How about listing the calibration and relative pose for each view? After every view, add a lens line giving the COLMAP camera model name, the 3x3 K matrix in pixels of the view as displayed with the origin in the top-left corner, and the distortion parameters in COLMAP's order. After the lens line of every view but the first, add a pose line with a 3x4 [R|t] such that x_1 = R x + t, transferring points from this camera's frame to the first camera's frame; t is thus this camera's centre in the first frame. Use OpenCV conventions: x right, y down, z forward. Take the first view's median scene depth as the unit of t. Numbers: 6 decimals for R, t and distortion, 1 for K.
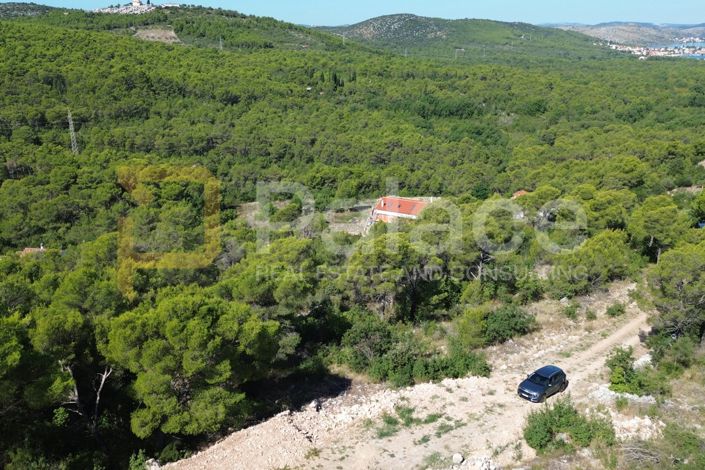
lens RADIAL K [[592.5, 0, 352.5], [0, 592.5, 235.0], [0, 0, 1]] dist [0.057755, -0.049396]
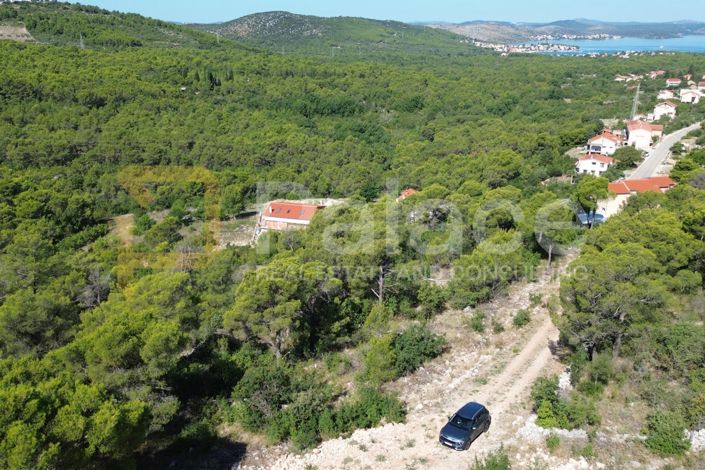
lens RADIAL K [[590.1, 0, 351.9], [0, 590.1, 237.2], [0, 0, 1]] dist [0.075846, -0.078980]
pose [[0.980929, -0.066167, 0.182759, 0.001371], [0.064819, 0.997808, 0.013345, -0.006404], [-0.183242, -0.001244, 0.983067, 0.020343]]
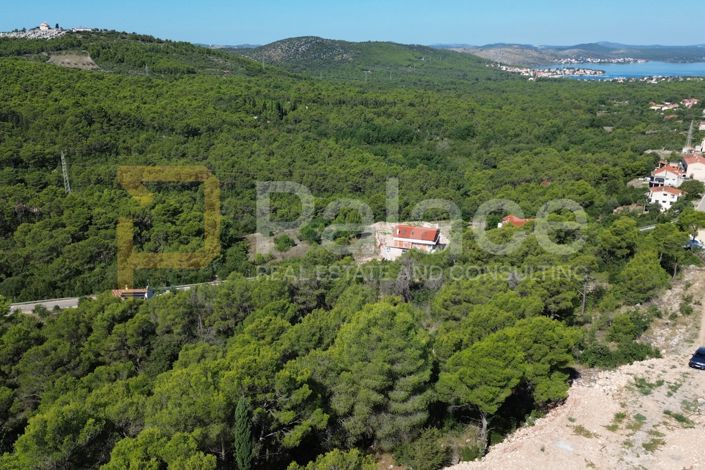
lens RADIAL K [[590.1, 0, 351.9], [0, 590.1, 237.2], [0, 0, 1]] dist [0.075846, -0.078980]
pose [[0.987021, -0.046707, 0.153649, -0.102415], [0.050563, 0.998494, -0.021283, -0.010843], [-0.152424, 0.028776, 0.987896, -0.055544]]
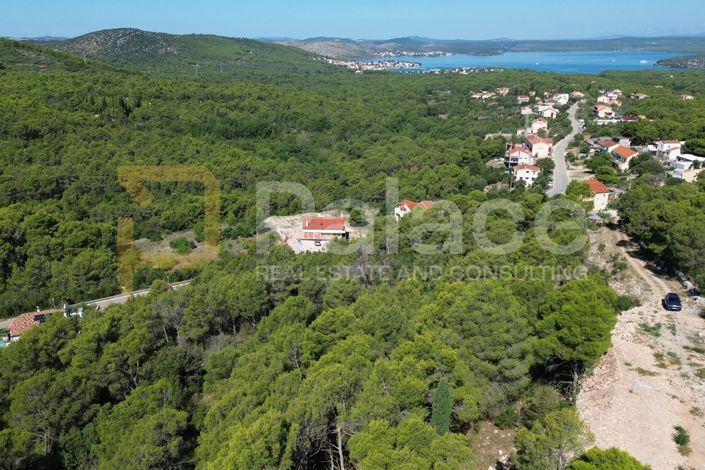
lens RADIAL K [[590.1, 0, 351.9], [0, 590.1, 237.2], [0, 0, 1]] dist [0.075846, -0.078980]
pose [[0.903137, -0.134592, 0.407712, -0.164019], [0.140948, 0.989910, 0.014564, -0.015111], [-0.405558, 0.044313, 0.912995, -0.039829]]
